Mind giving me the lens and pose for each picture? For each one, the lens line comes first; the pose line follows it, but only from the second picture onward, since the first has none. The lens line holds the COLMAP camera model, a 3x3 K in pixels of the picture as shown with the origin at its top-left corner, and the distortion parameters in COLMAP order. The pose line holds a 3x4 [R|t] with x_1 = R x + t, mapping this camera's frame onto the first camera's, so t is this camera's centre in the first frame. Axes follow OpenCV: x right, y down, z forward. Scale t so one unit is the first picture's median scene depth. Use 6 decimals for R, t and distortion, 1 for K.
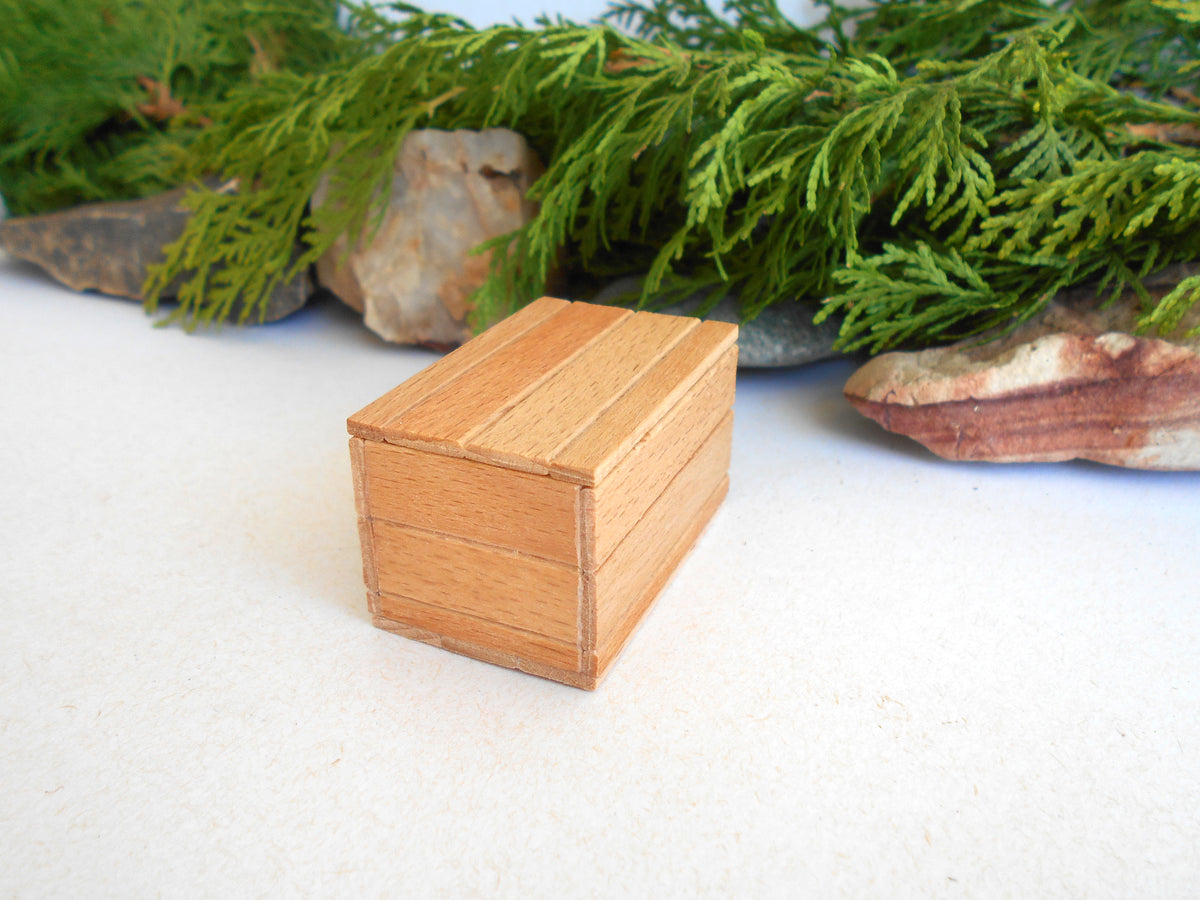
lens RADIAL K [[1029.6, 0, 600.0], [0, 1029.6, 450.0], [0, 0, 1]] dist [-0.019579, 0.010041]
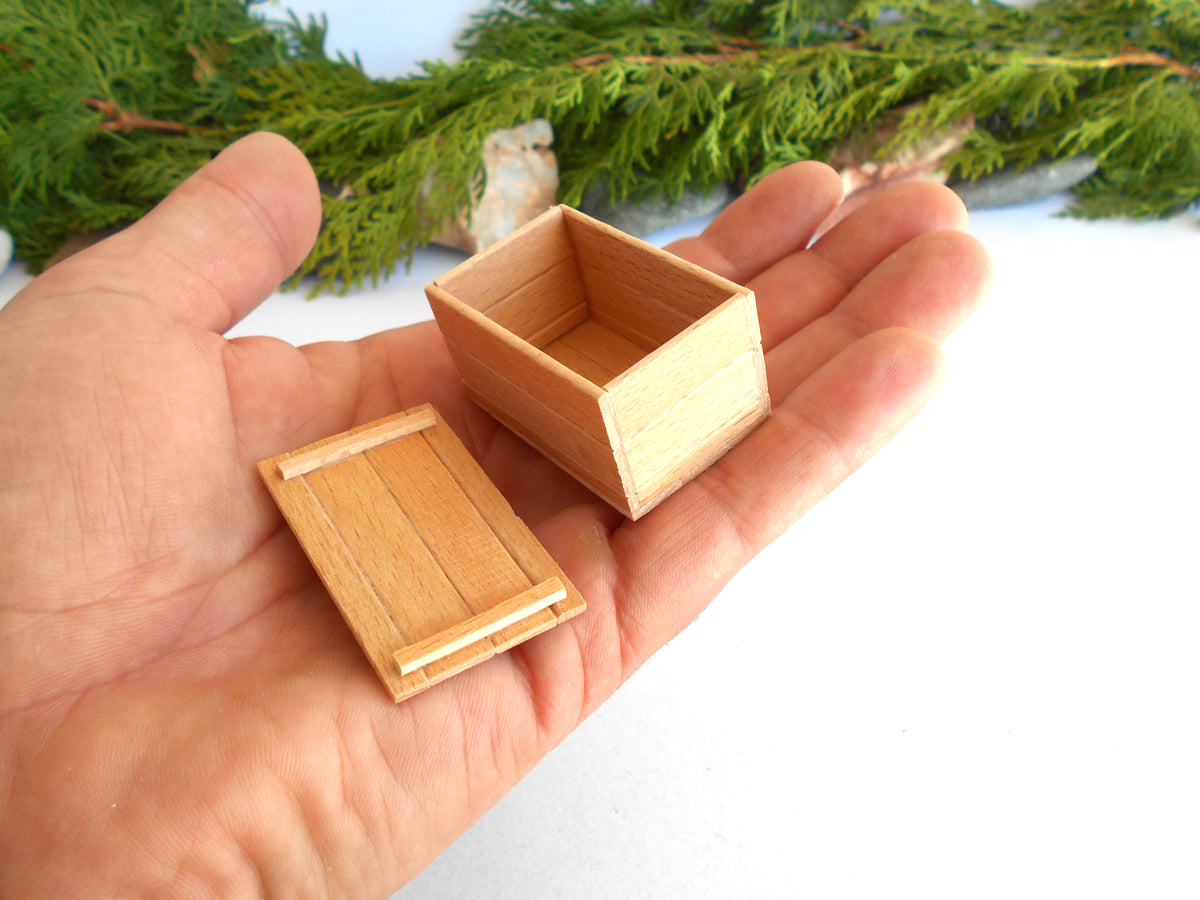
lens RADIAL K [[1029.6, 0, 600.0], [0, 1029.6, 450.0], [0, 0, 1]] dist [-0.019579, 0.010041]
pose [[0.803827, -0.407984, 0.432911, -1.184816], [0.258605, 0.895048, 0.363334, -0.509798], [-0.535710, -0.180105, 0.824971, -0.659119]]
